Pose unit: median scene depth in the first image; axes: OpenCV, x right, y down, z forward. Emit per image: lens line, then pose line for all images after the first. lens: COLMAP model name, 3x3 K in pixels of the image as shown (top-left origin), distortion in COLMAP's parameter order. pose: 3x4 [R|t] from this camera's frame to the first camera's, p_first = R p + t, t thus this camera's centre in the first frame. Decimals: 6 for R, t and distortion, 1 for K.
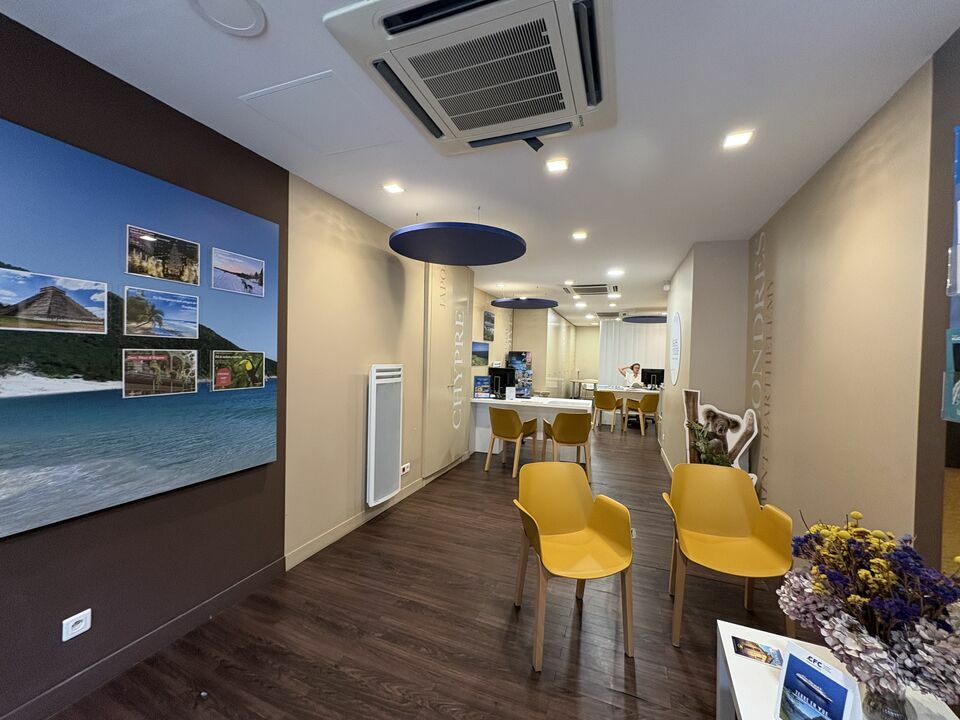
lens RADIAL K [[380.1, 0, 480.0], [0, 380.1, 360.0], [0, 0, 1]] dist [0.000245, -0.000167]
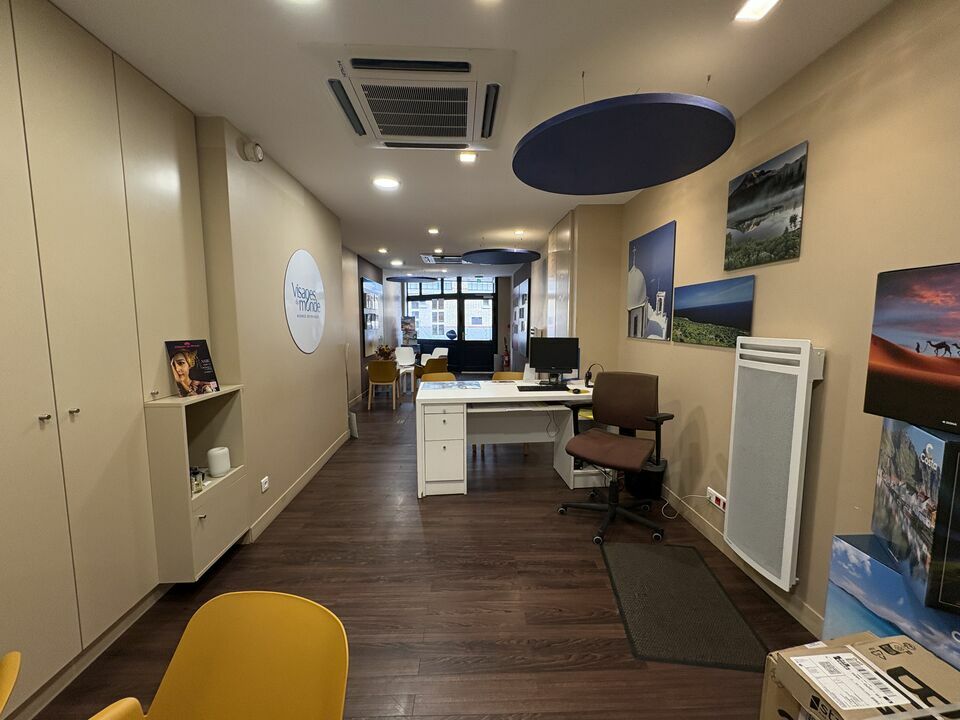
lens RADIAL K [[380.1, 0, 480.0], [0, 380.1, 360.0], [0, 0, 1]] dist [0.000245, -0.000167]
pose [[-0.912987, 0.031281, -0.406787, 0.517993], [-0.010742, 0.994868, 0.100611, -0.006990], [0.407846, 0.096227, -0.907966, 1.805768]]
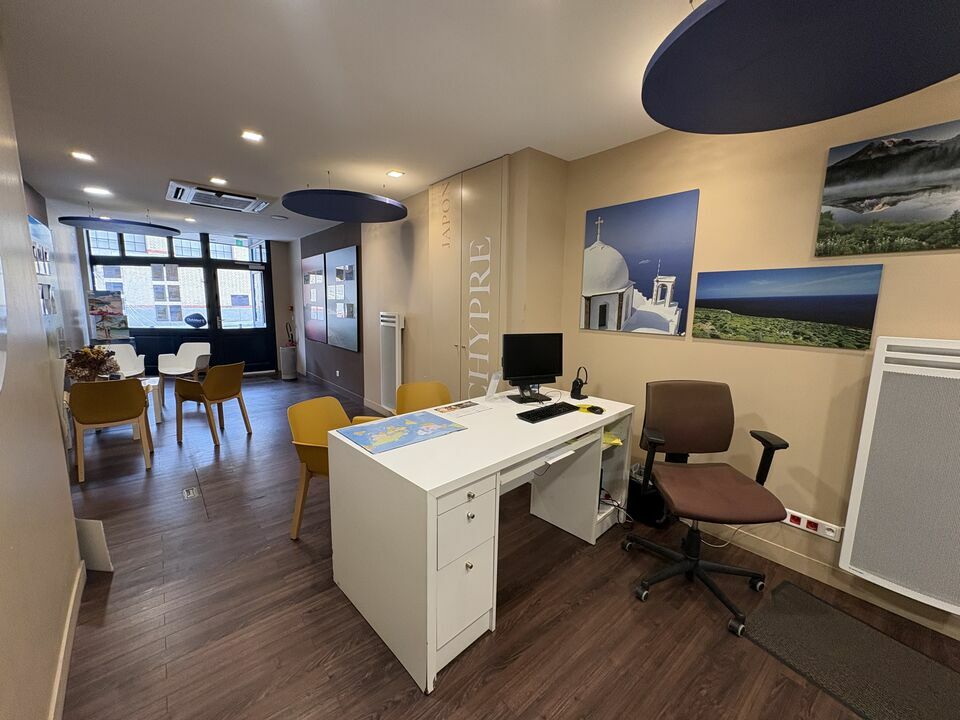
lens RADIAL K [[380.1, 0, 480.0], [0, 380.1, 360.0], [0, 0, 1]] dist [0.000245, -0.000167]
pose [[-0.460998, 0.112849, -0.880197, 0.575184], [-0.025335, 0.989803, 0.140170, -0.012794], [0.887040, 0.086918, -0.453438, 1.341519]]
